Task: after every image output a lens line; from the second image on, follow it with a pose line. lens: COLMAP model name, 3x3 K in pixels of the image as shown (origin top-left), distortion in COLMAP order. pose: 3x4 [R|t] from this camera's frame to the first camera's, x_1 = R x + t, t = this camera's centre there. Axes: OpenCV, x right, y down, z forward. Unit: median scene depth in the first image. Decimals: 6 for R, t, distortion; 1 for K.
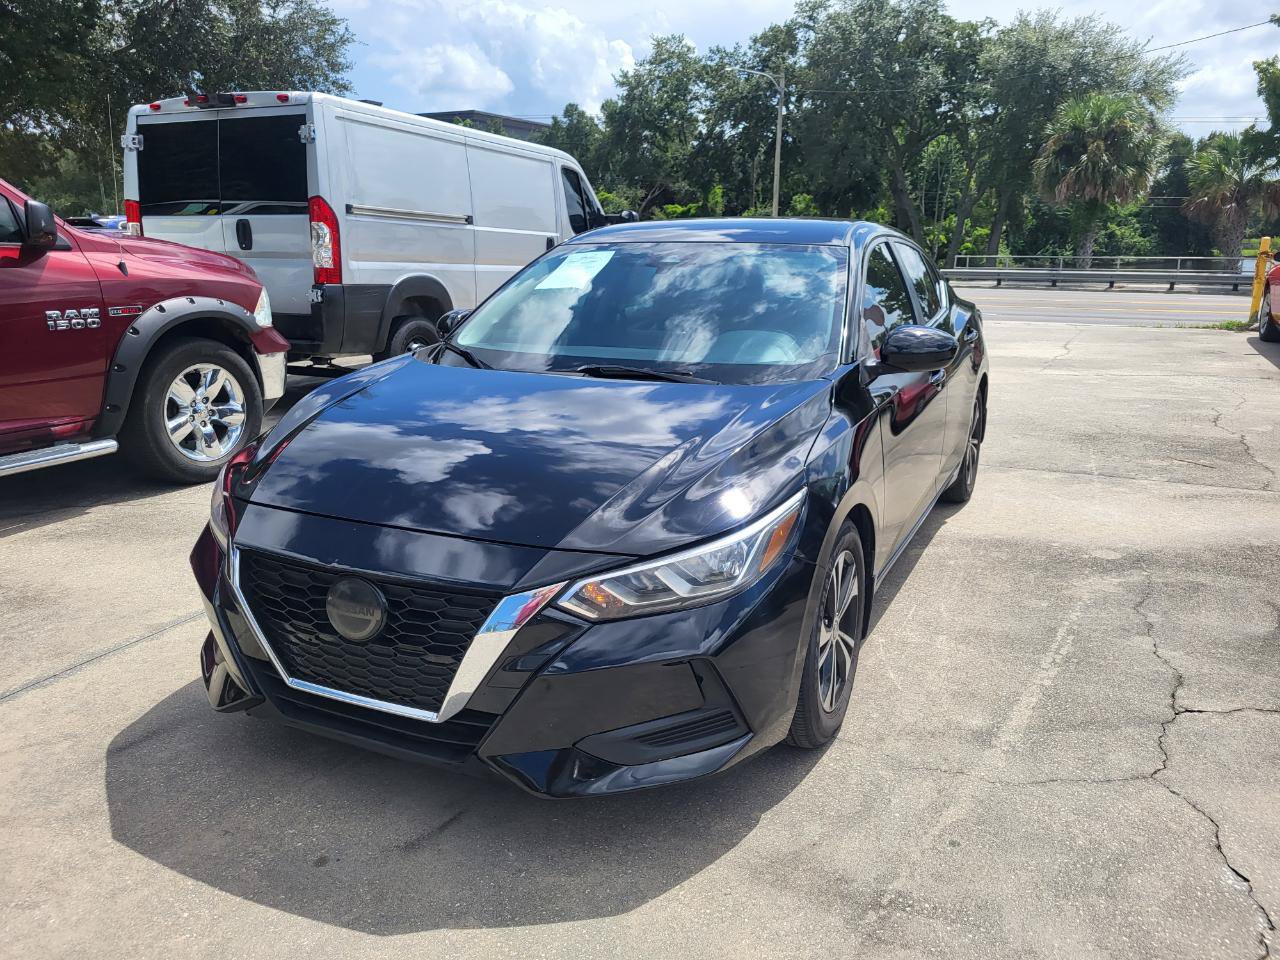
lens RADIAL K [[977.7, 0, 647.5], [0, 977.7, 485.4], [0, 0, 1]] dist [0.053881, -0.037293]
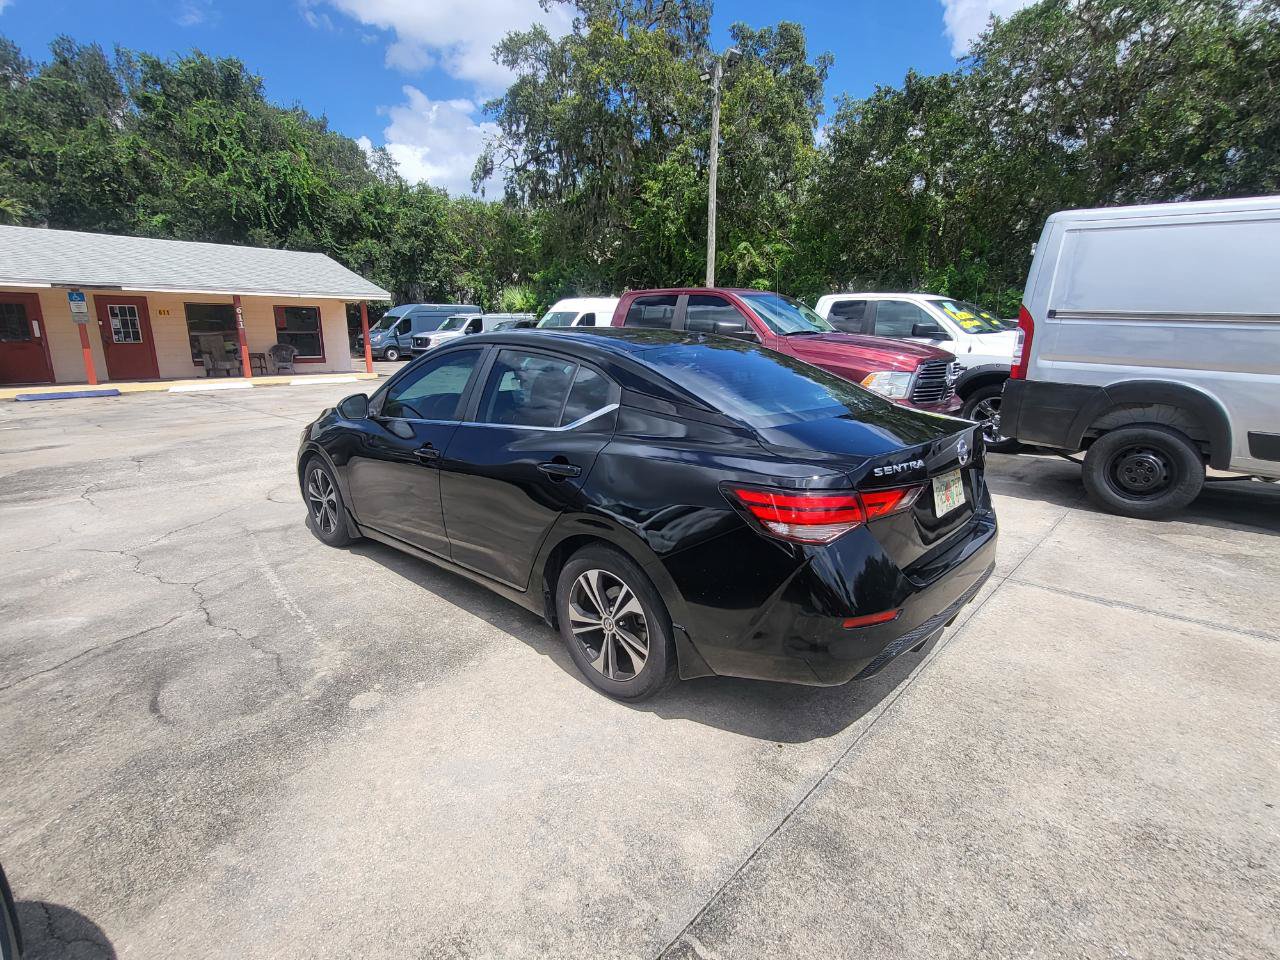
lens RADIAL K [[635.4, 0, 638.0], [0, 635.4, 485.8], [0, 0, 1]] dist [0.006348, -0.004089]
pose [[-0.312317, 0.230082, -0.921694, 0.402609], [-0.233187, 0.921976, 0.309168, -0.160741], [0.920914, 0.311485, -0.234297, 0.598243]]
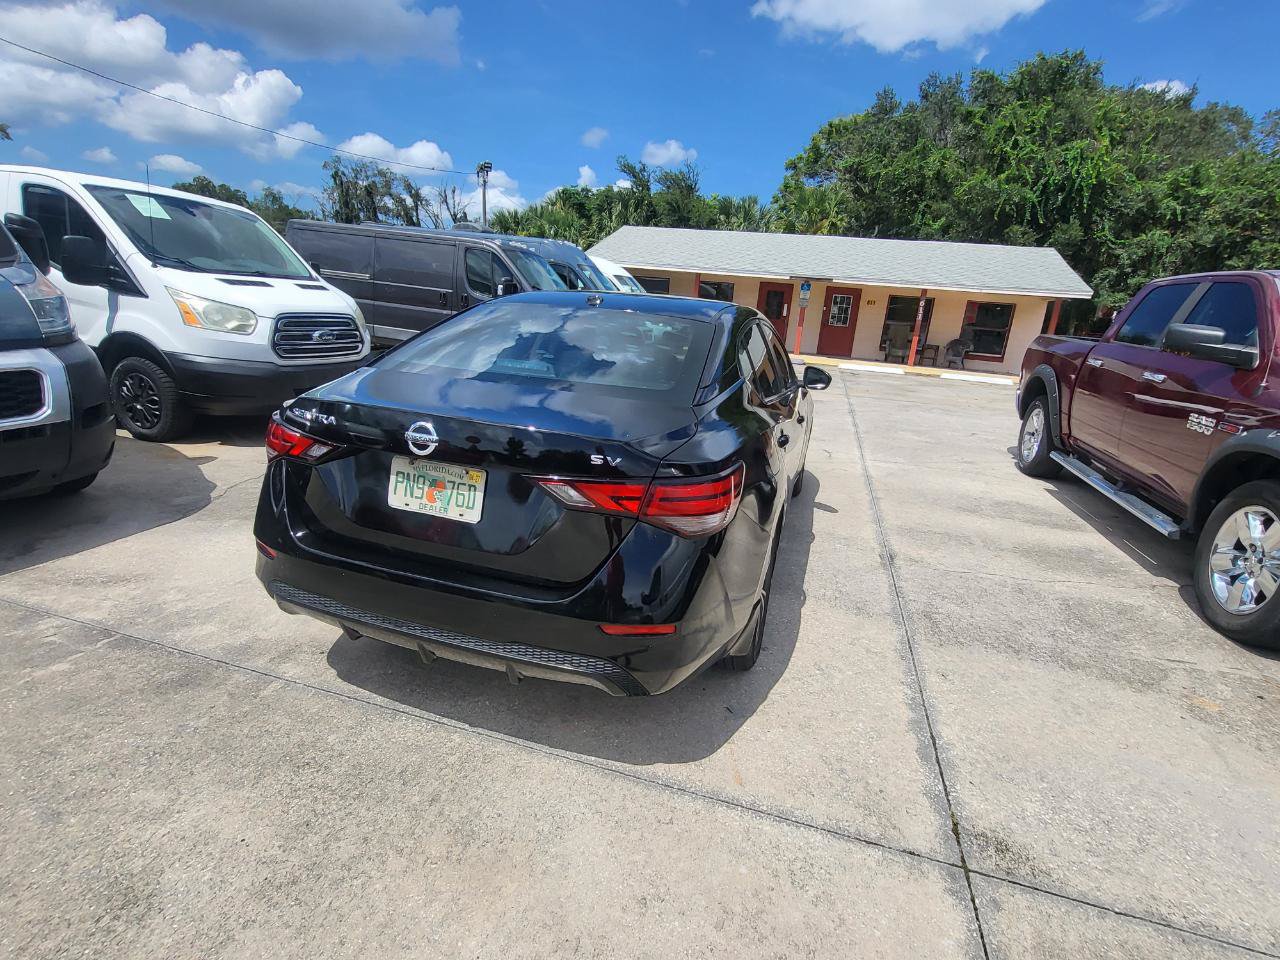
lens RADIAL K [[635.4, 0, 637.8], [0, 635.4, 488.4], [0, 0, 1]] dist [0.006348, -0.004089]
pose [[-0.989445, -0.032205, -0.141283, 0.101451], [-0.100588, 0.854470, 0.509670, -0.214566], [0.104308, 0.518502, -0.848691, 0.822019]]
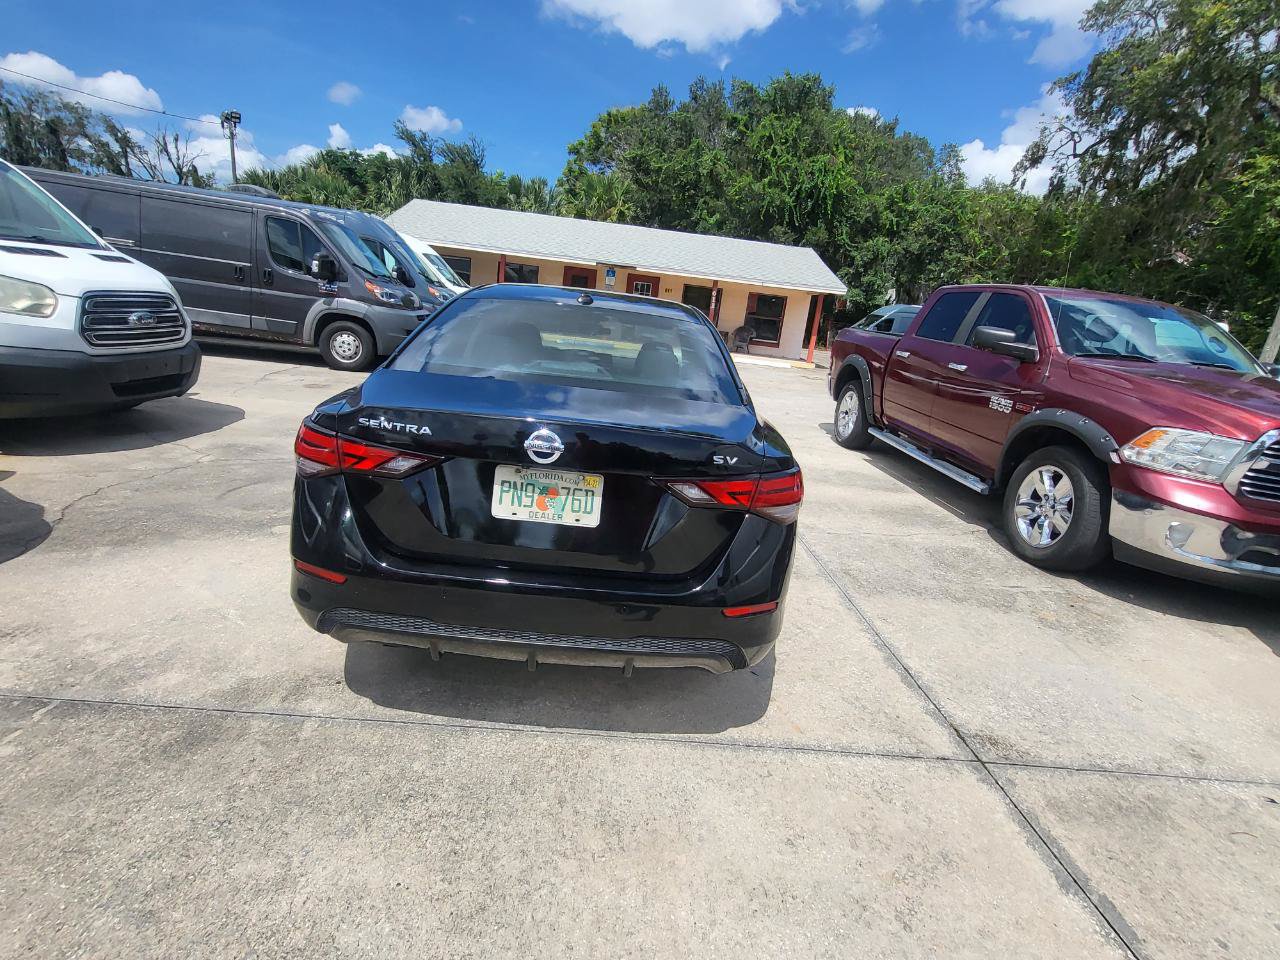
lens RADIAL K [[635.4, 0, 634.1], [0, 635.4, 488.4], [0, 0, 1]] dist [0.006348, -0.004089]
pose [[-0.893536, 0.035135, -0.447615, 0.196170], [-0.208406, 0.850579, 0.482787, -0.210495], [0.397695, 0.524673, -0.752700, 0.806483]]
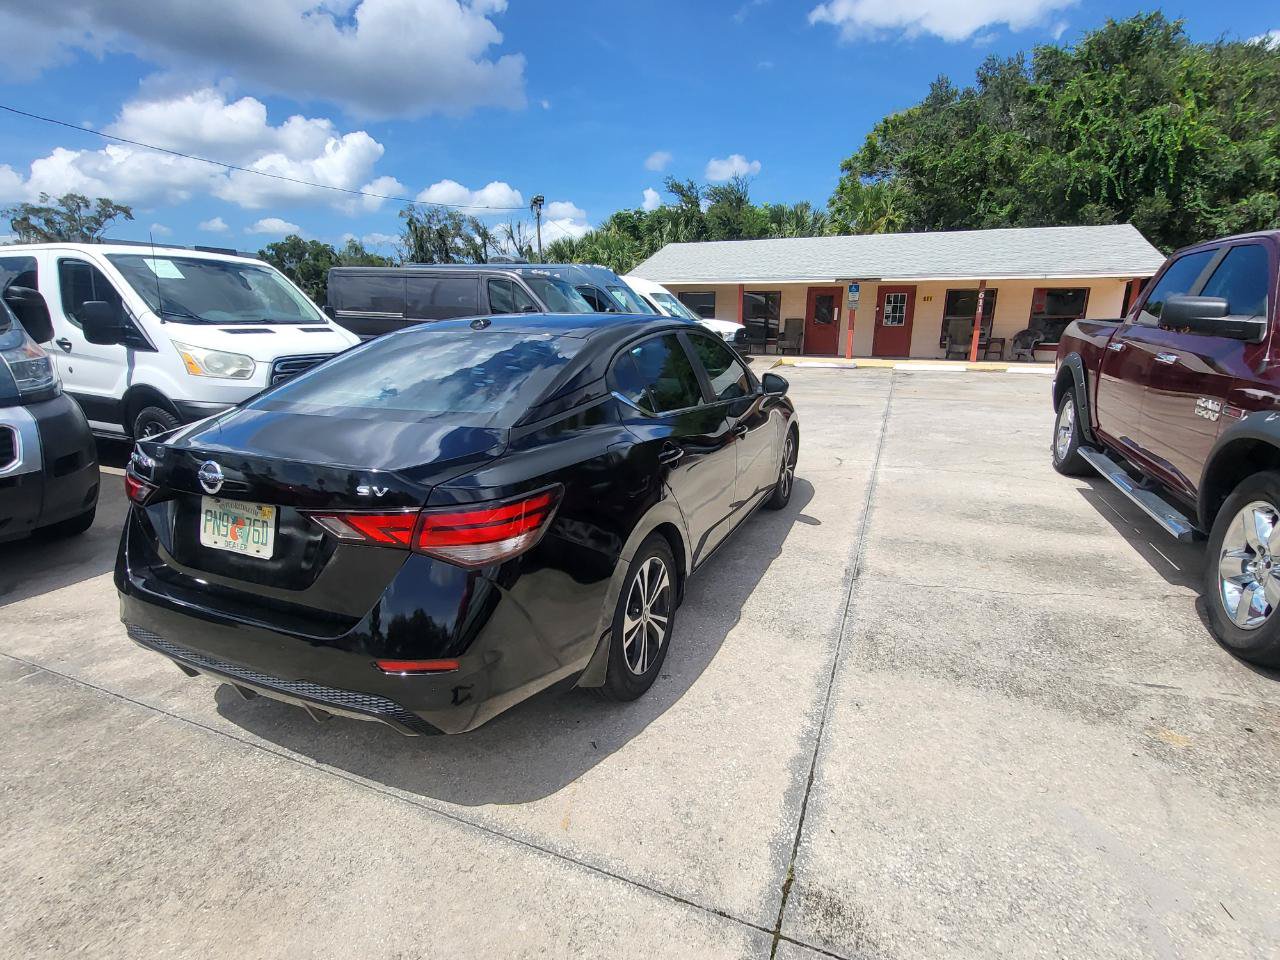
lens RADIAL K [[635.4, 0, 636.4], [0, 635.4, 485.4], [0, 0, 1]] dist [0.006348, -0.004089]
pose [[-0.999817, 0.010044, -0.016302, 0.016604], [0.000777, 0.871943, 0.489608, -0.215530], [0.019132, 0.489505, -0.871790, 0.817432]]
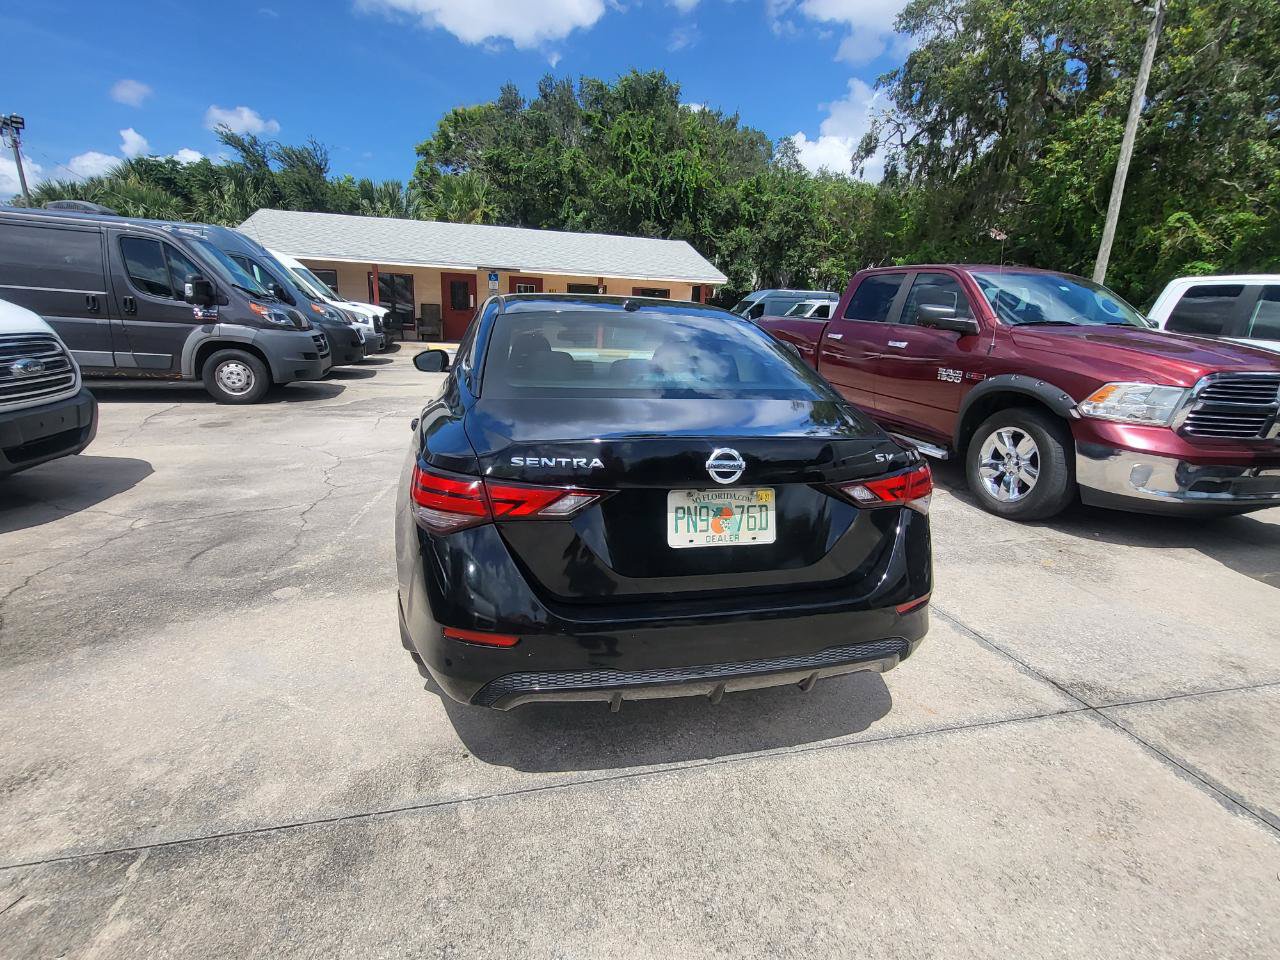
lens RADIAL K [[635.4, 0, 637.5], [0, 635.4, 487.6], [0, 0, 1]] dist [0.006348, -0.004089]
pose [[-0.784234, 0.140115, -0.604438, 0.260784], [-0.188325, 0.874458, 0.447053, -0.193507], [0.591195, 0.464425, -0.659392, 0.753189]]
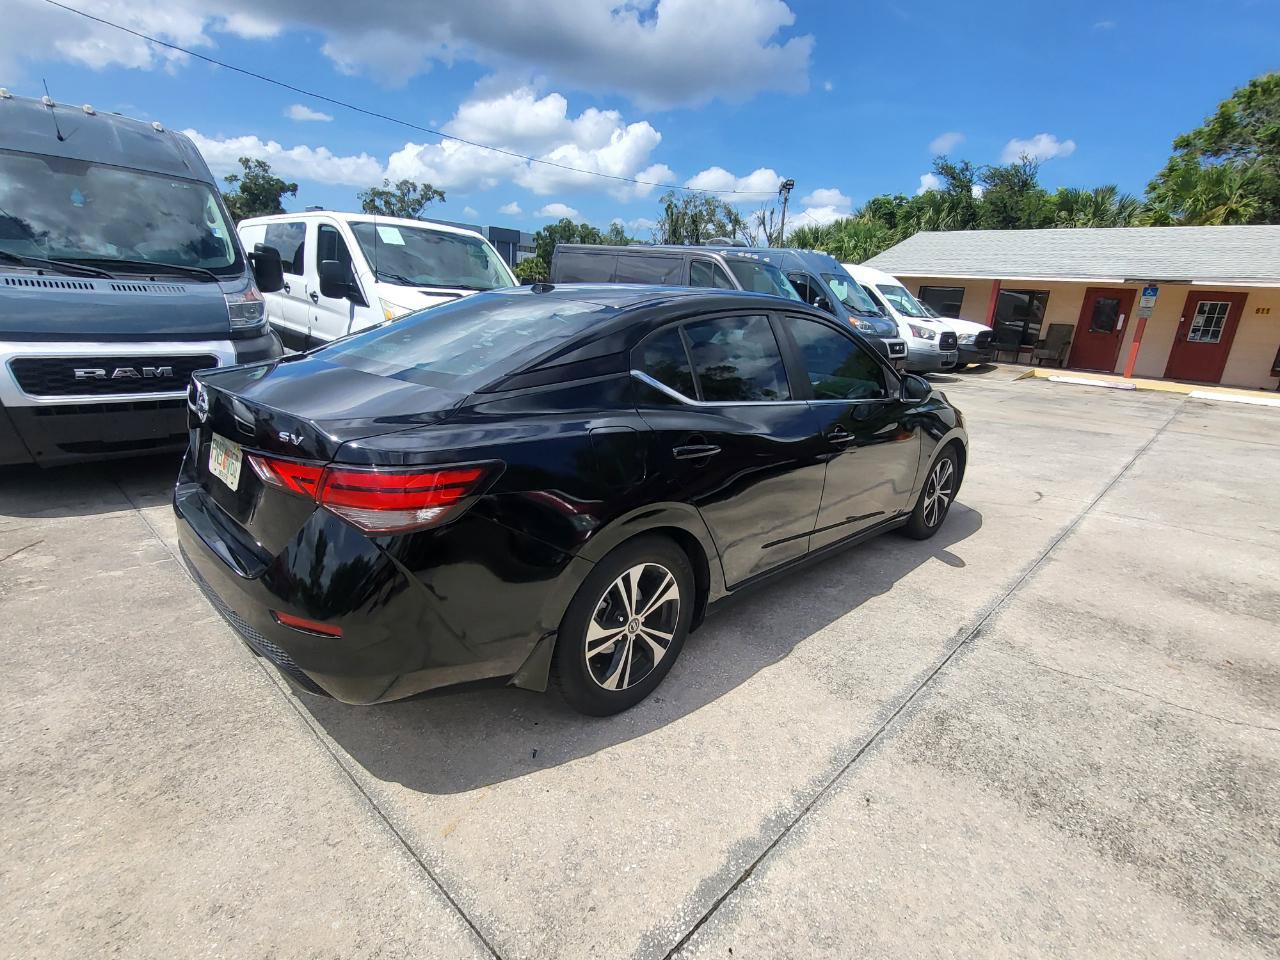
lens RADIAL K [[630.7, 0, 641.8], [0, 630.7, 491.7], [0, 0, 1]] dist [0.012829, -0.006473]
pose [[-0.940168, -0.147024, 0.307358, -0.055665], [0.031360, 0.860933, 0.507751, -0.199893], [-0.339266, 0.487010, -0.804811, 0.776393]]
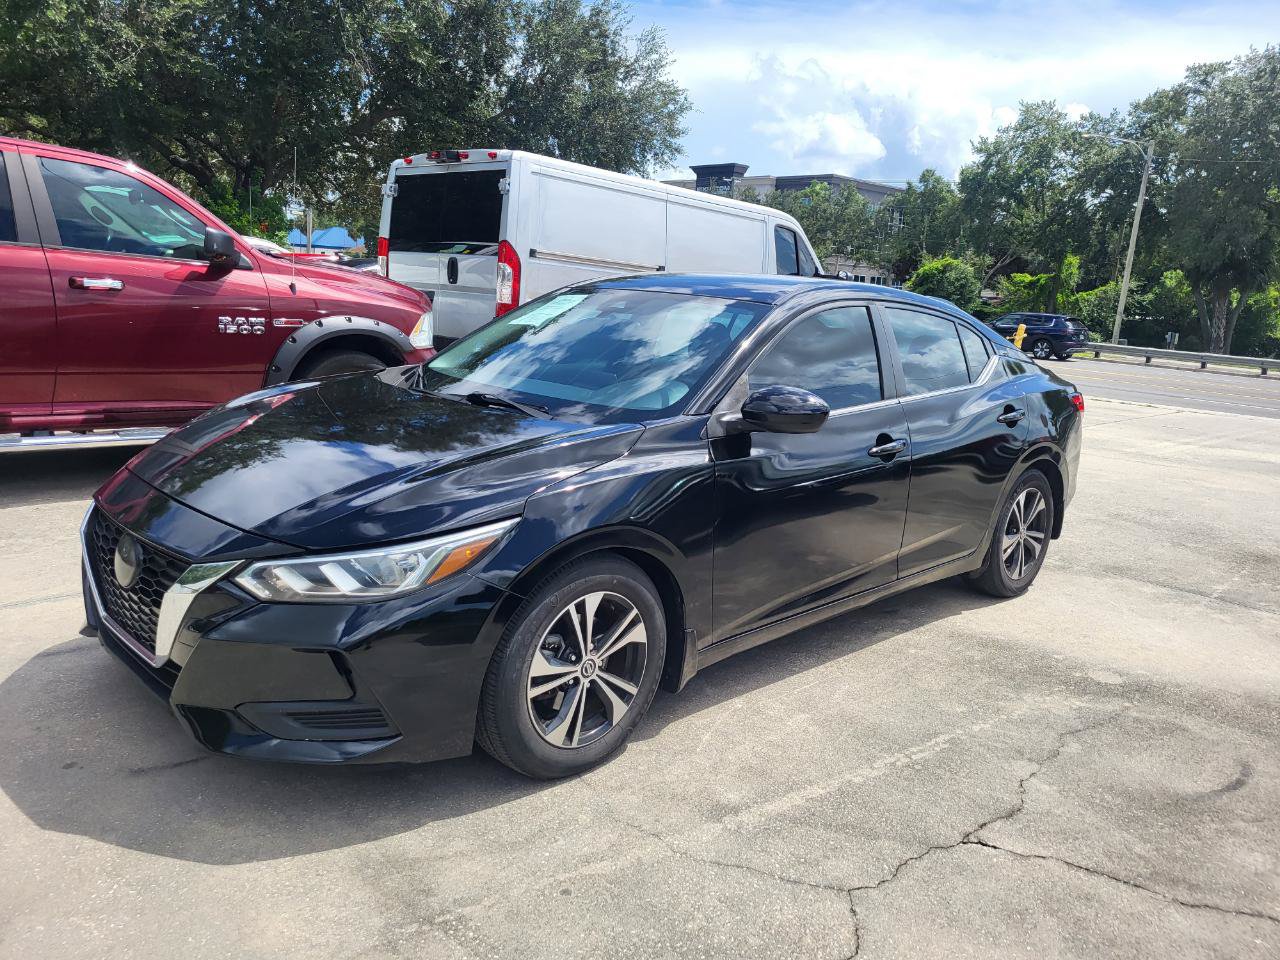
lens RADIAL K [[972.9, 0, 646.7], [0, 972.9, 475.2], [0, 0, 1]] dist [0.047018, -0.019624]
pose [[0.935542, 0.127417, -0.329432, 0.159463], [-0.148625, 0.988088, -0.039906, -0.005296], [0.320423, 0.086295, 0.943336, 0.015950]]
